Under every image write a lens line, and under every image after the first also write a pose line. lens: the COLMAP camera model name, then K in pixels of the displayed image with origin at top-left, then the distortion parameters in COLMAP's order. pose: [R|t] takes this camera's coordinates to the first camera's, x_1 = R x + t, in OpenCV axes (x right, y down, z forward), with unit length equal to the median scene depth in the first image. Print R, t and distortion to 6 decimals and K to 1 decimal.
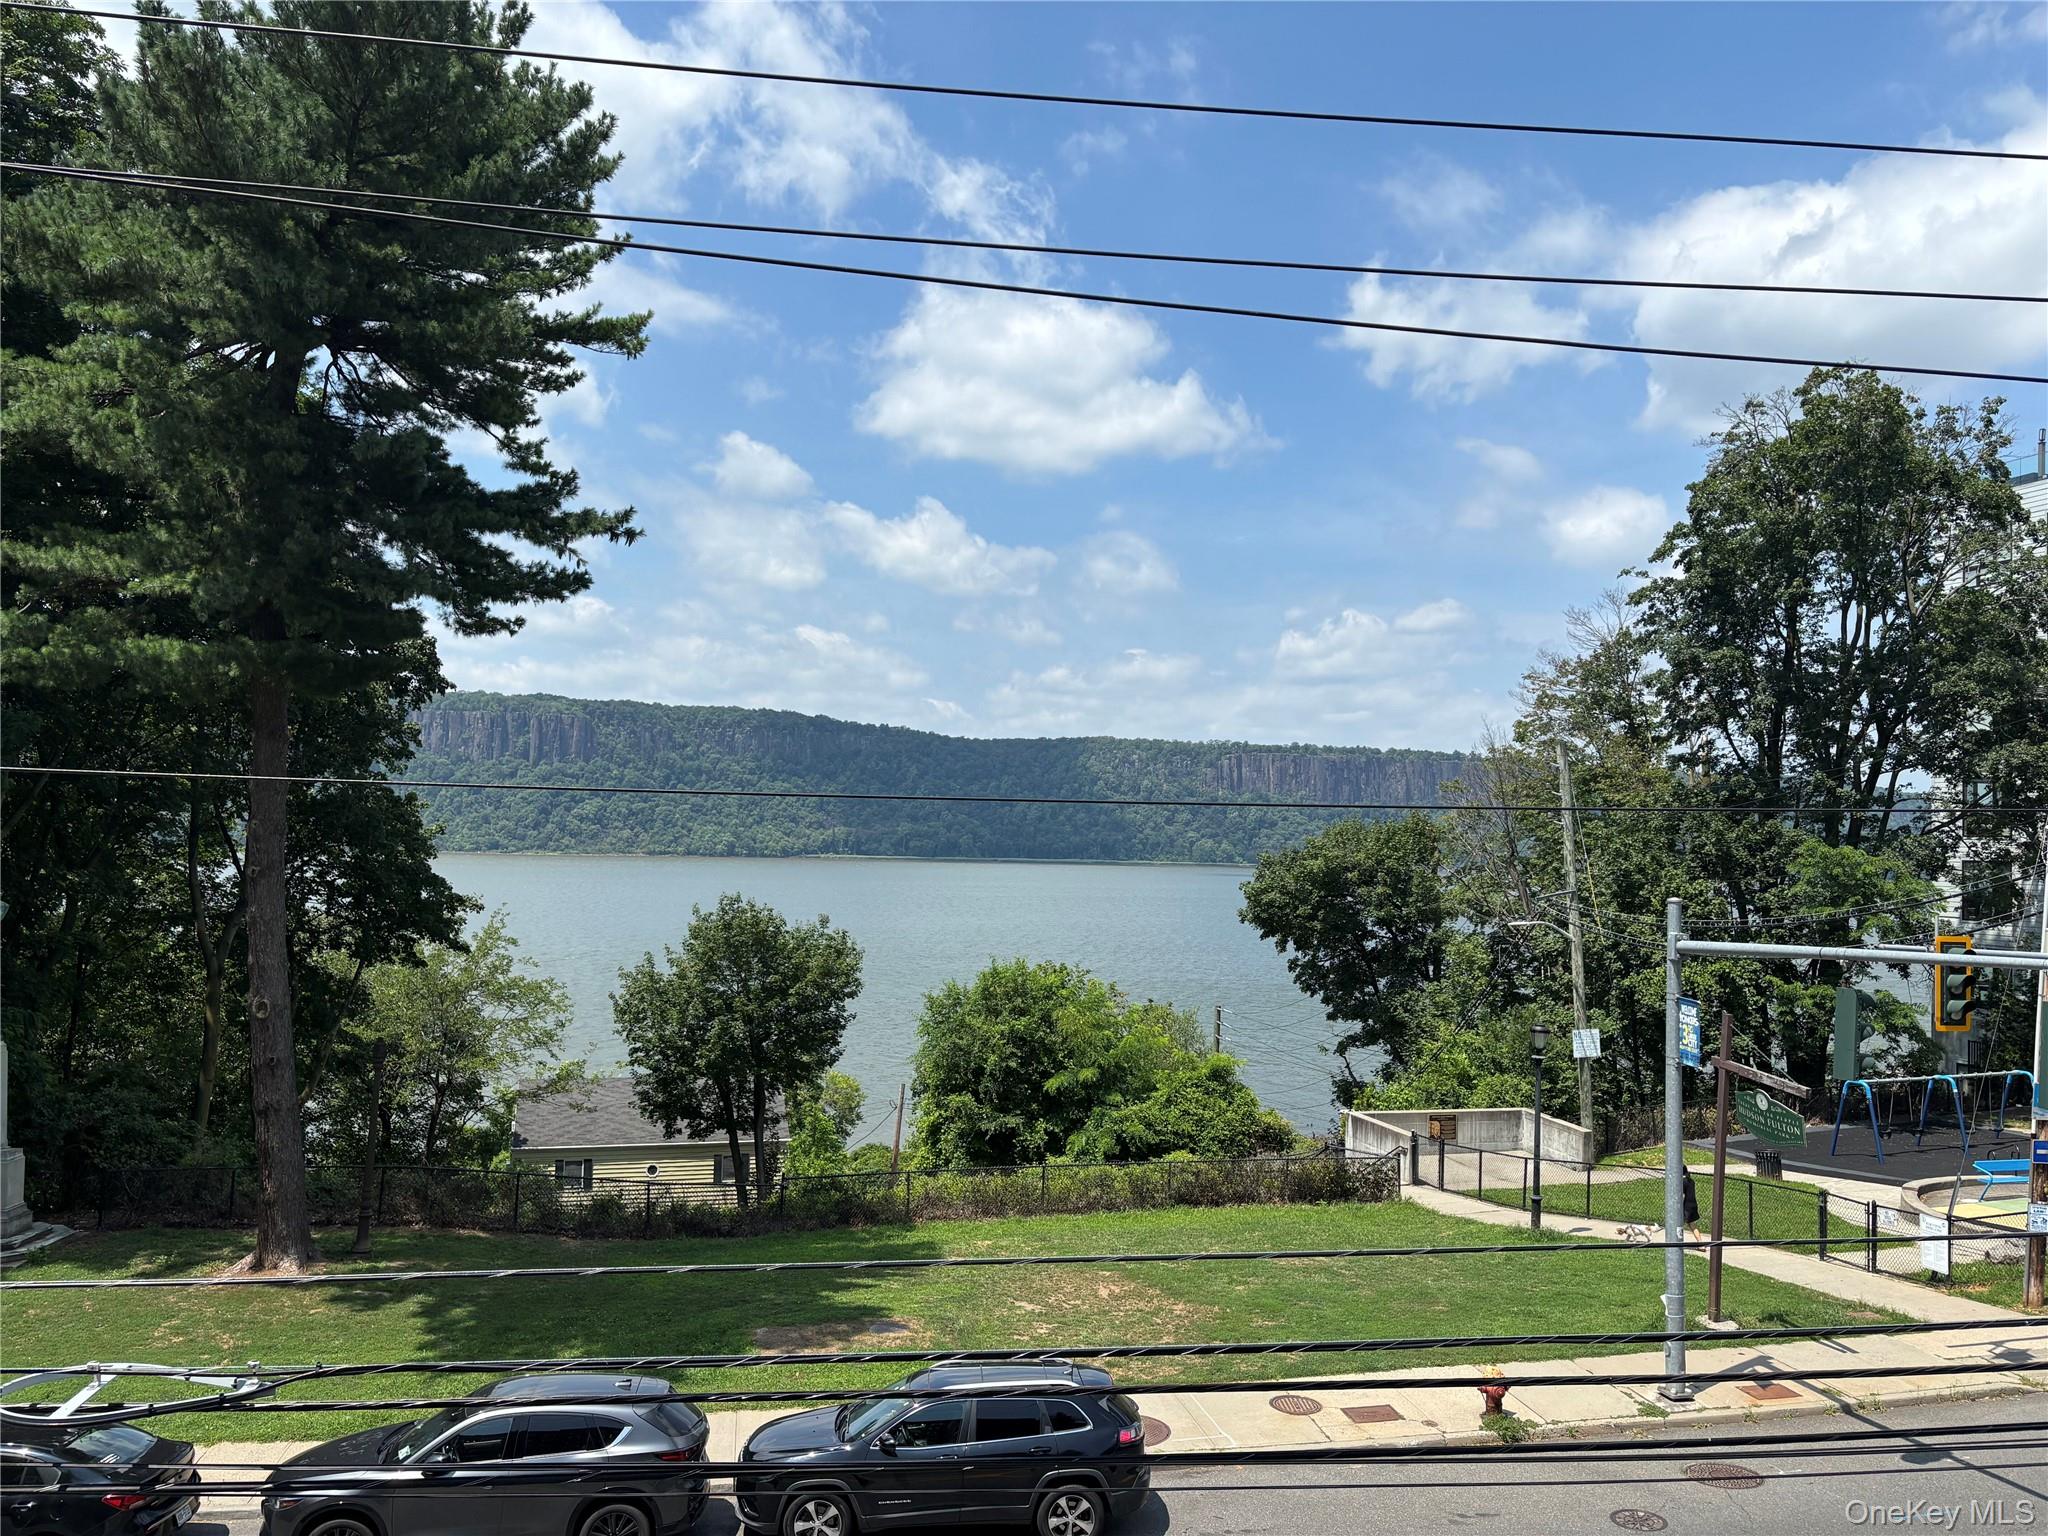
lens RADIAL K [[1508.0, 0, 1043.1], [0, 1508.0, 778.5], [0, 0, 1]] dist [0.145990, -0.197219]
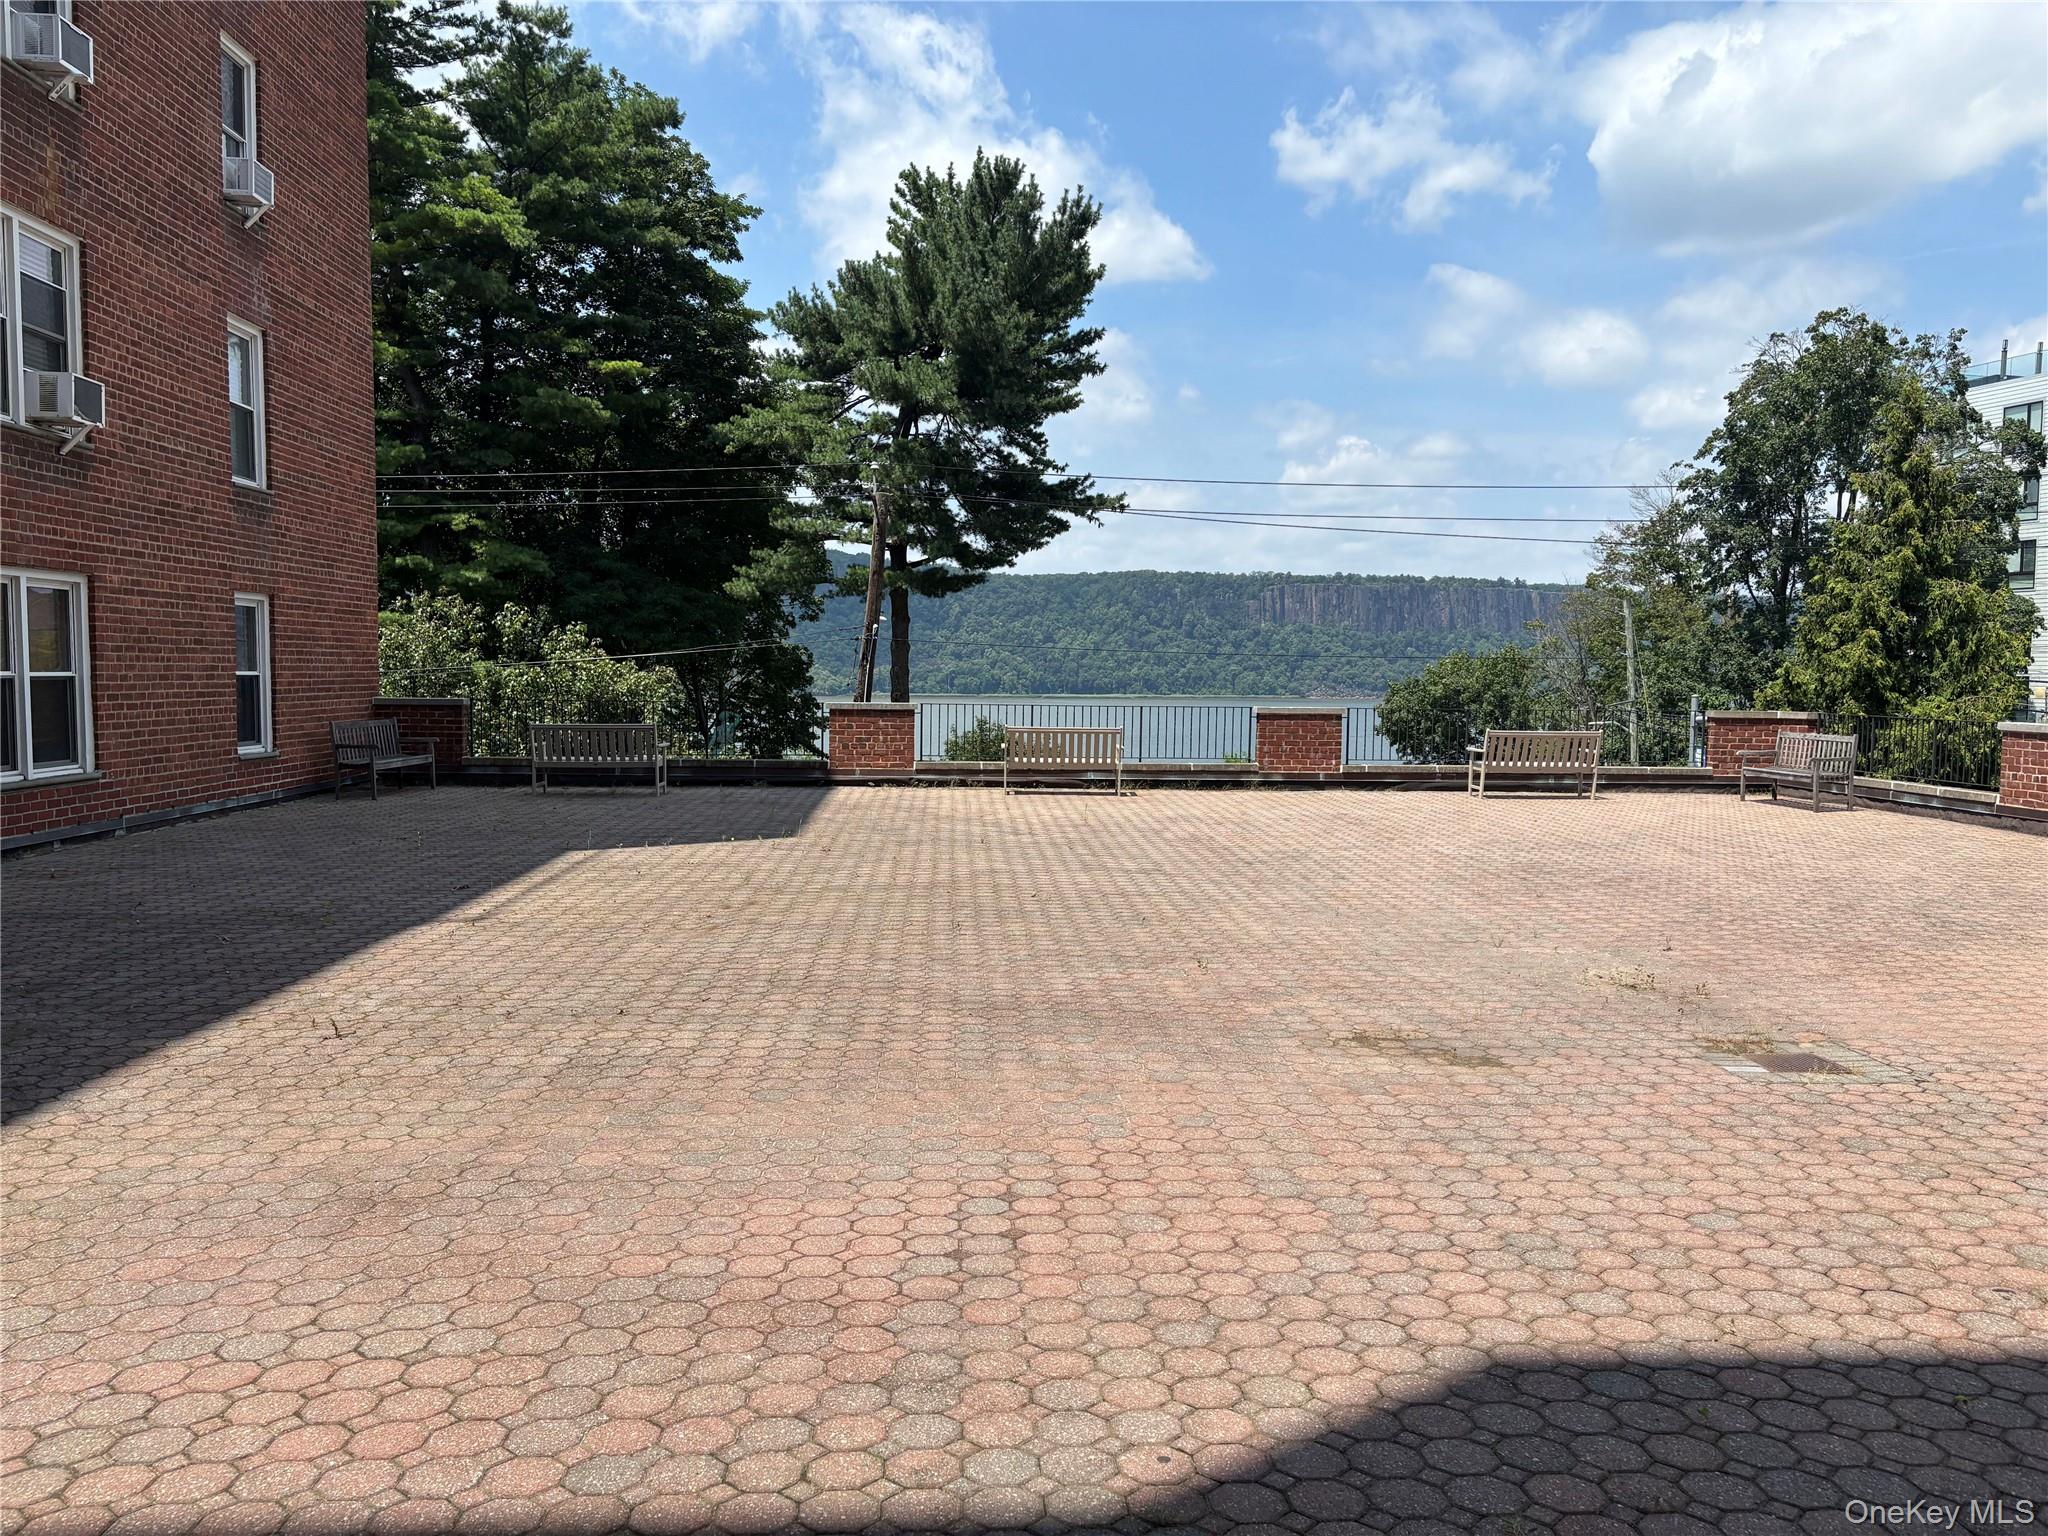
lens RADIAL K [[1533.0, 0, 1020.0], [0, 1533.0, 777.0], [0, 0, 1]] dist [0.059161, -0.068109]
pose [[0.999312, -0.013854, -0.034406, -0.141418], [0.017434, 0.994212, 0.106009, -0.015611], [0.032738, -0.106536, 0.993770, -0.365227]]
